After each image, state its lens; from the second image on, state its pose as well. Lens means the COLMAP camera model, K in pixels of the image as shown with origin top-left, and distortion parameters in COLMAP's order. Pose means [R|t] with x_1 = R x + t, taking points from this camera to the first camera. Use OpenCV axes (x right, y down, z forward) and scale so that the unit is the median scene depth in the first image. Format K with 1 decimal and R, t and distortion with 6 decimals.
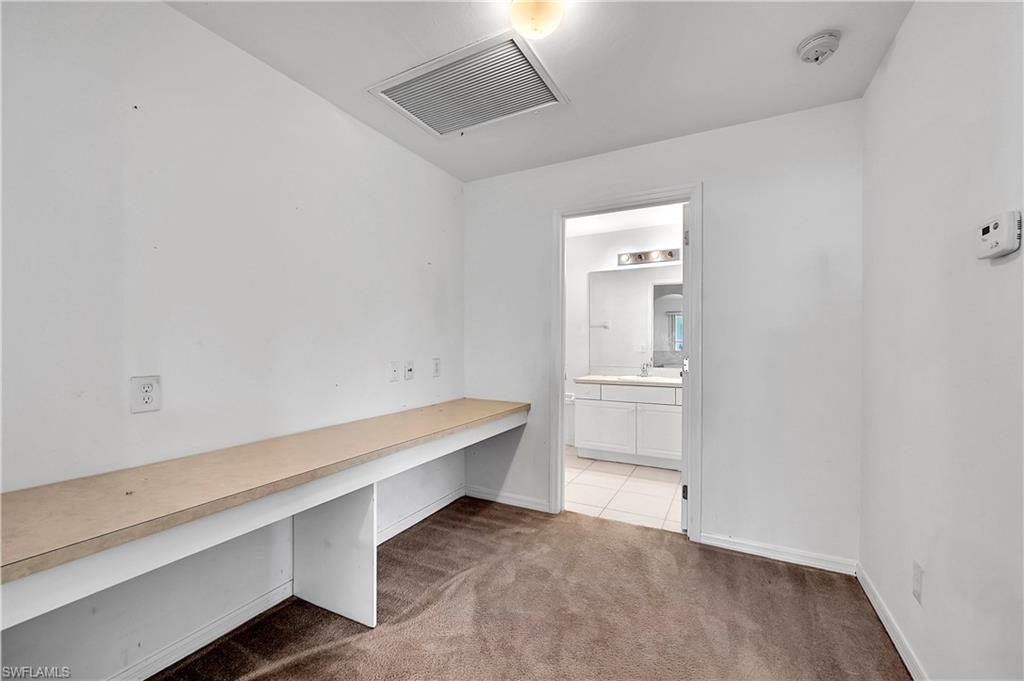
lens RADIAL K [[410.2, 0, 512.0], [0, 410.2, 340.5], [0, 0, 1]] dist [0.000266, 0.000131]
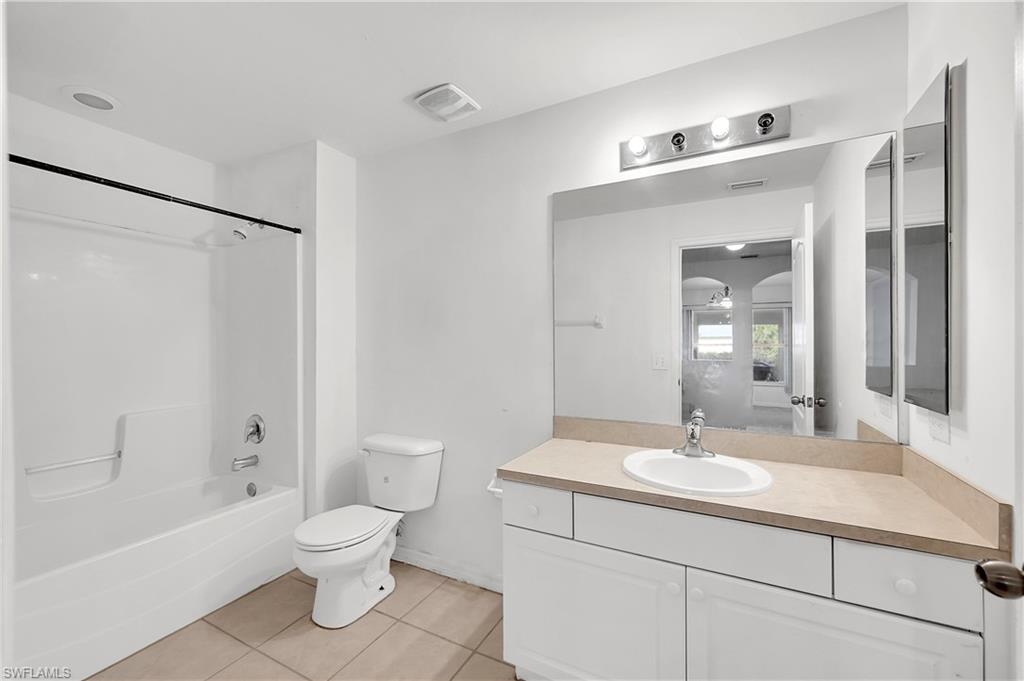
lens RADIAL K [[410.2, 0, 512.0], [0, 410.2, 340.5], [0, 0, 1]] dist [0.000266, 0.000131]
pose [[0.999910, -0.008358, 0.010460, 0.167586], [0.008332, 0.999962, 0.002498, -0.021886], [-0.010481, -0.002411, 0.999942, 0.685142]]
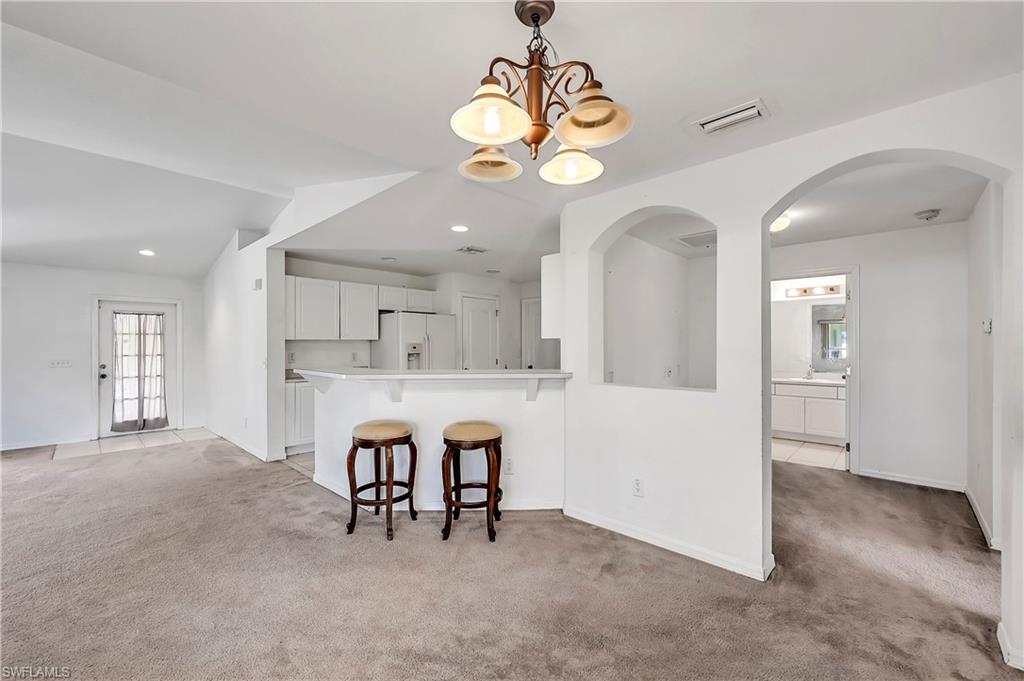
lens RADIAL K [[414.3, 0, 512.2], [0, 414.3, 342.9], [0, 0, 1]] dist [0.002393, 0.000310]
pose [[0.965872, -0.003705, -0.258994, -0.304351], [0.003742, 0.999993, -0.000349, -0.038661], [0.258994, -0.000632, 0.965879, -0.653938]]
